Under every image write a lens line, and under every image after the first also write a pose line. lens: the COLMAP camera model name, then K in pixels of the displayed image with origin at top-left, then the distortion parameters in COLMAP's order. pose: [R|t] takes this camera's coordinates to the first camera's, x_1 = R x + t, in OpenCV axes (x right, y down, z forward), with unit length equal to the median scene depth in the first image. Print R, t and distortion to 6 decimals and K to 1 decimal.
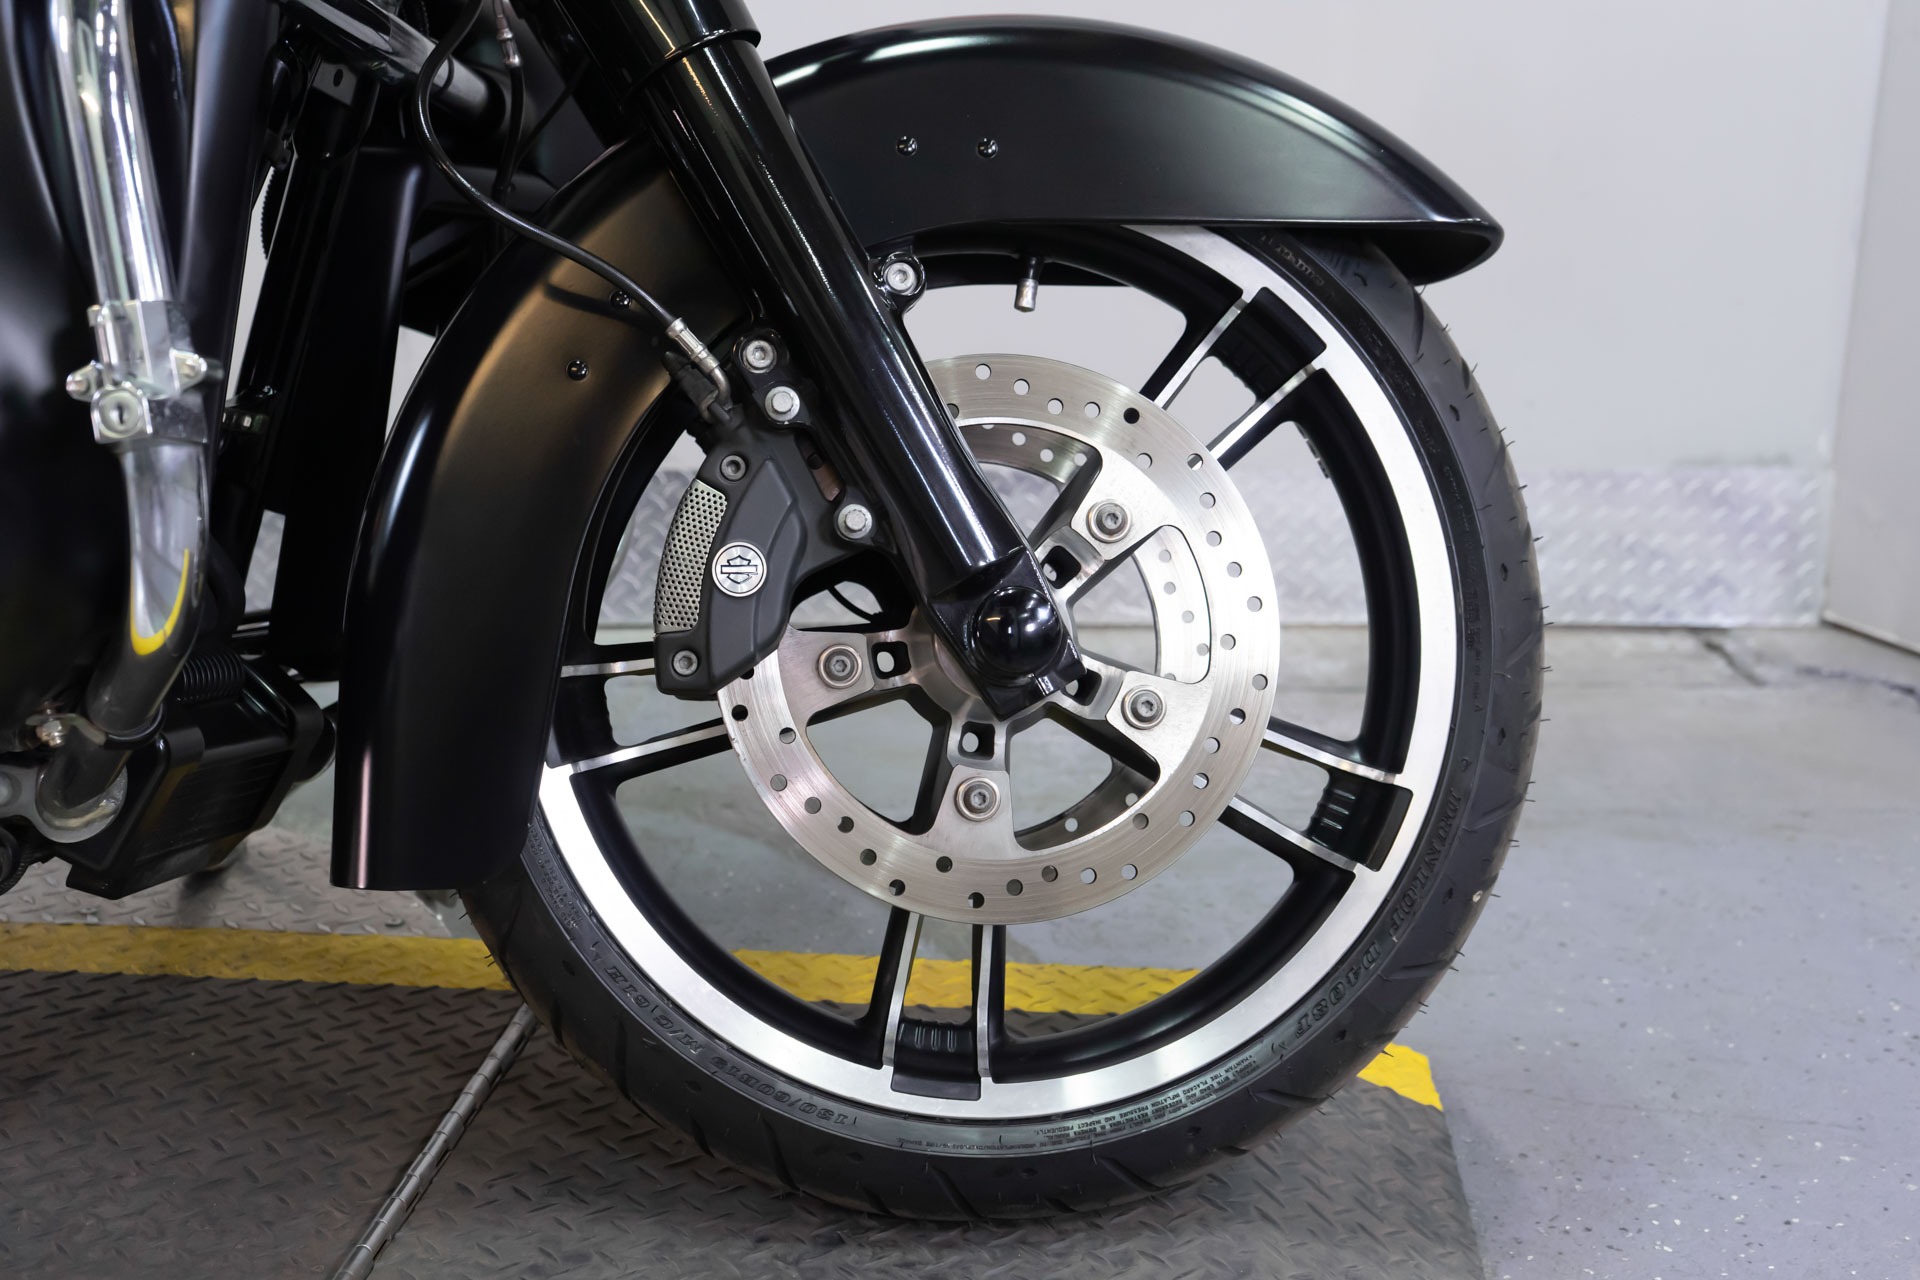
lens RADIAL K [[2169.7, 0, 956.3], [0, 2169.7, 644.4], [0, 0, 1]] dist [0.014185, 0.000000]
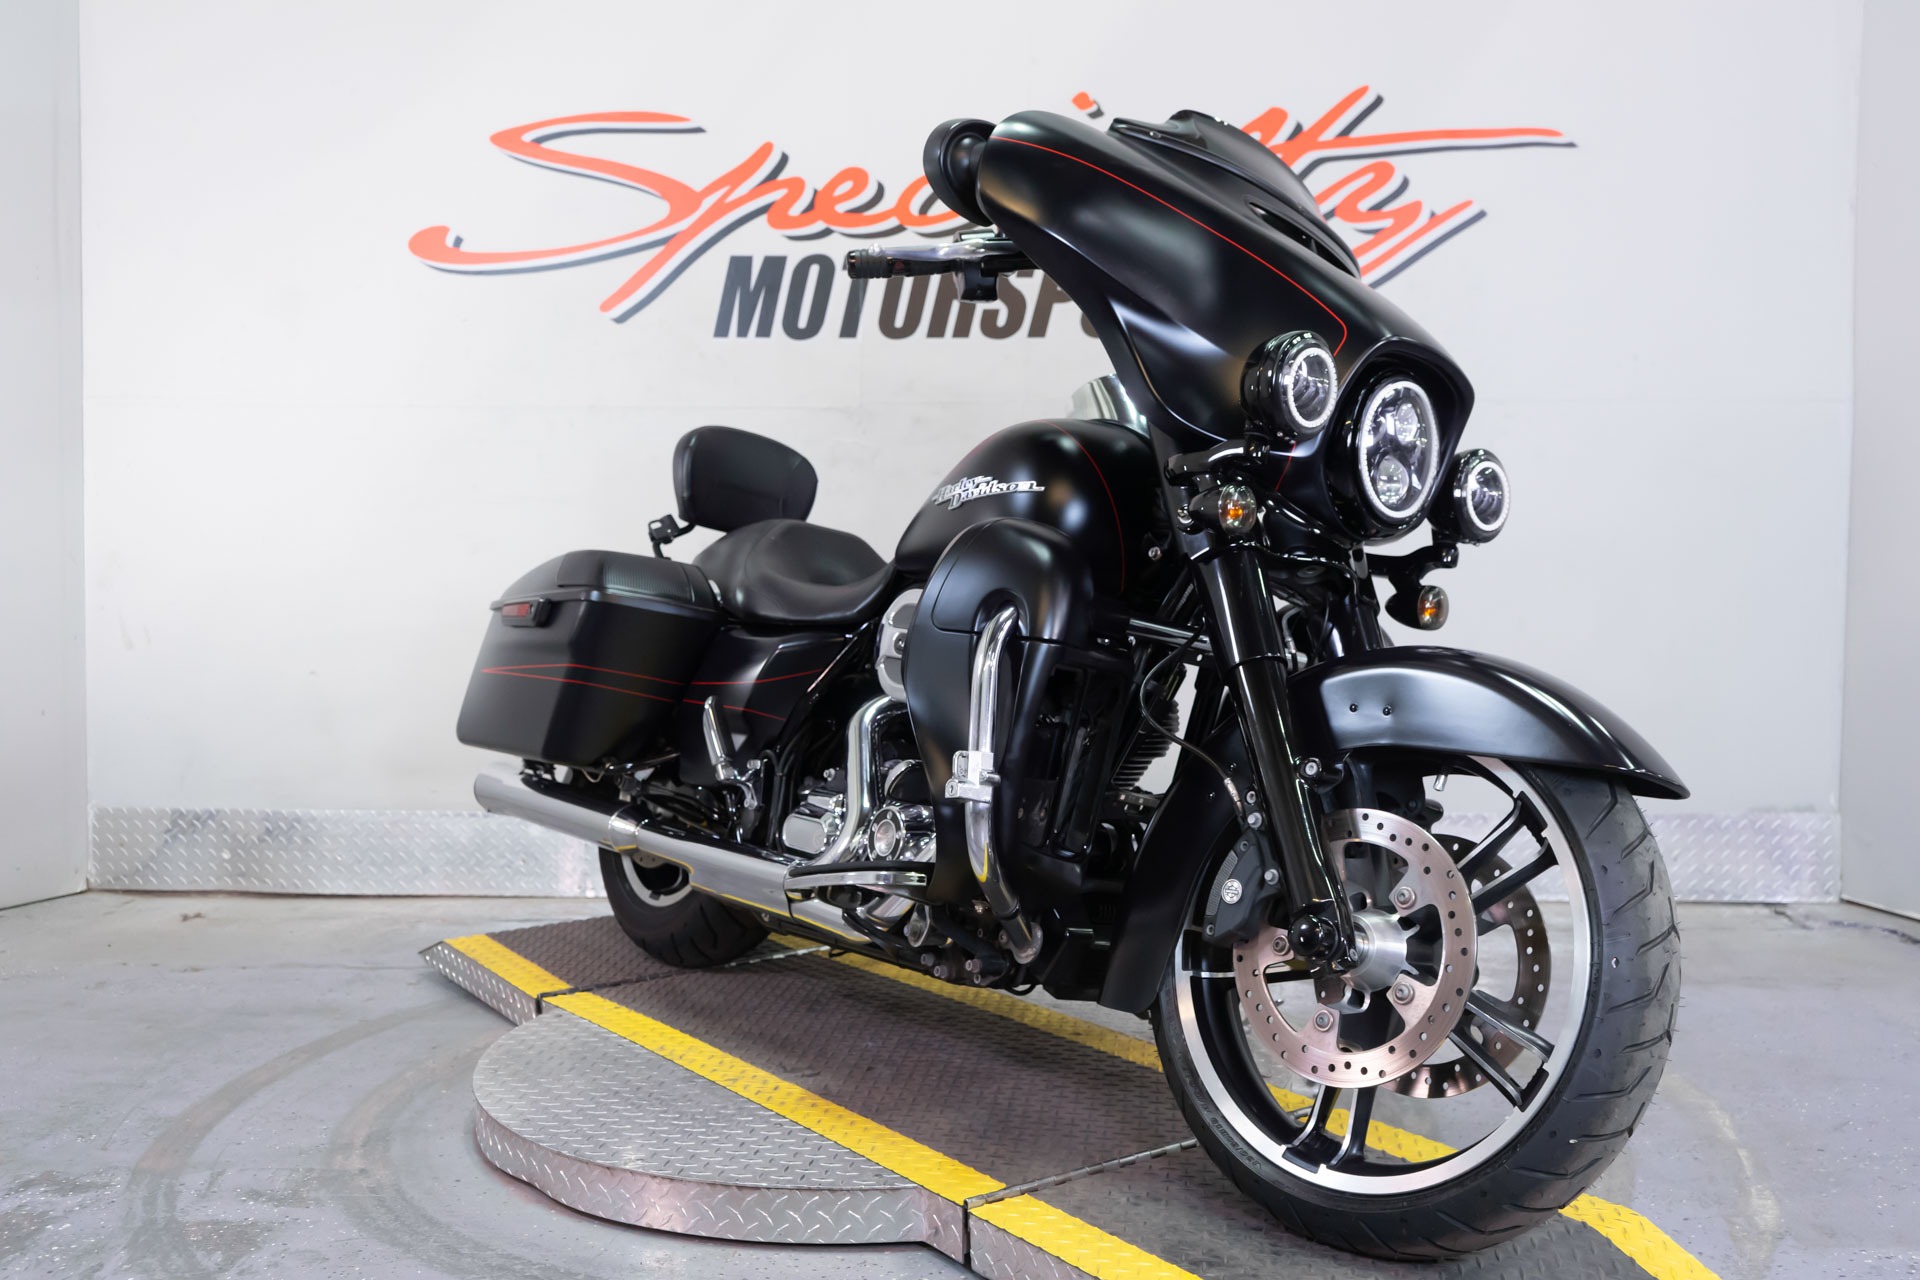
lens RADIAL K [[1809.8, 0, 958.6], [0, 1809.8, 640.7], [0, 0, 1]] dist [0.000085, 0.000000]
pose [[0.998002, -0.004364, -0.063033, -0.225860], [-0.008501, 0.979266, -0.202398, 0.087555], [0.062609, 0.202529, 0.977273, -0.530223]]
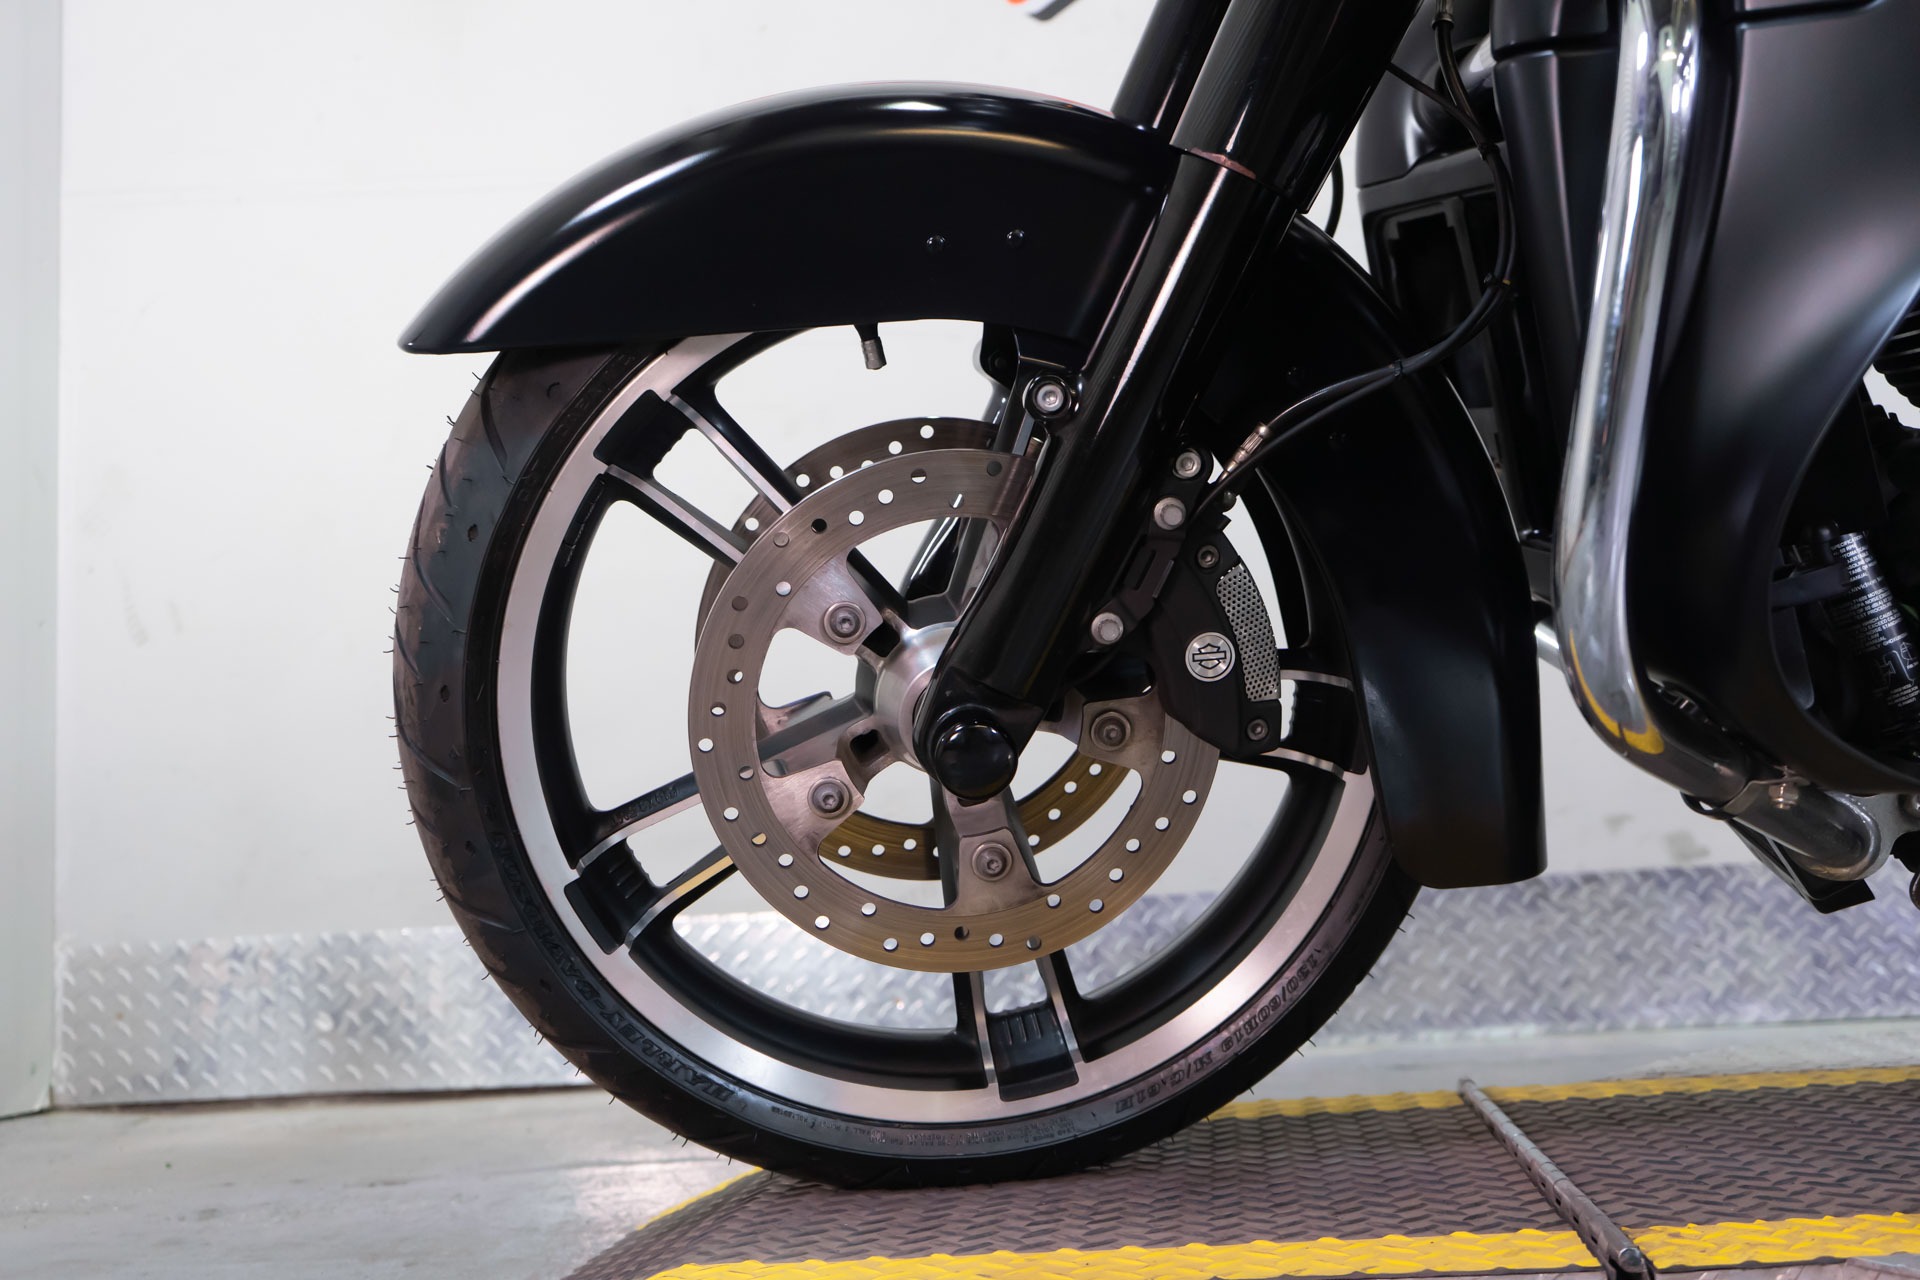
lens RADIAL K [[2169.7, 0, 972.5], [0, 2169.7, 651.5], [0, 0, 1]] dist [0.014185, 0.000000]
pose [[0.998501, -0.054728, -0.001001, -0.665720], [0.051152, 0.939450, -0.338847, 0.152507], [0.019485, 0.338288, 0.940841, 0.027935]]
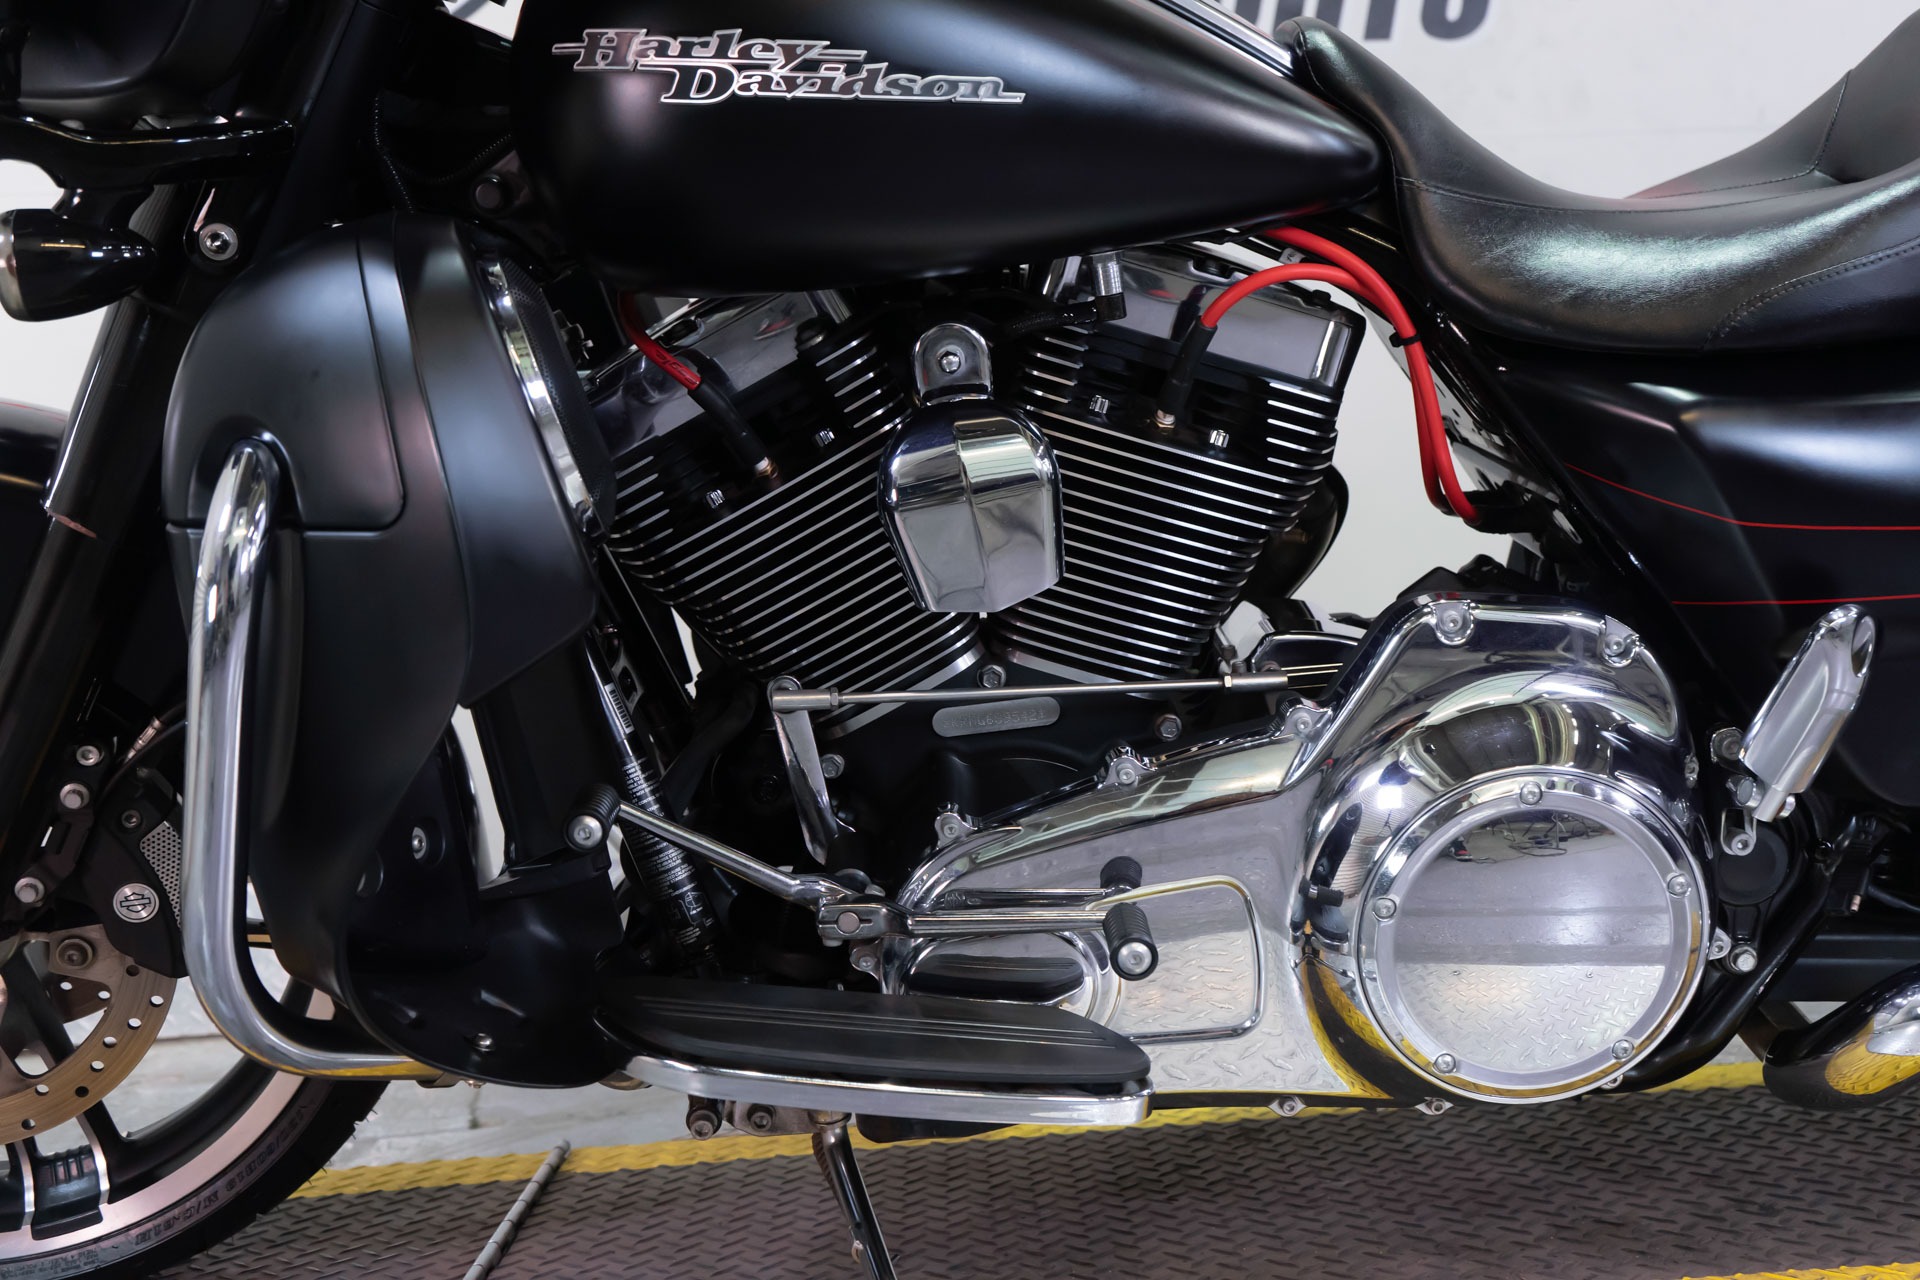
lens RADIAL K [[2169.7, 0, 957.6], [0, 2169.7, 622.0], [0, 0, 1]] dist [0.014185, 0.000000]
pose [[0.995147, -0.066550, 0.072484, -0.460014], [0.082212, 0.967086, -0.240802, 0.085983], [-0.054073, 0.245592, 0.967864, -0.088551]]
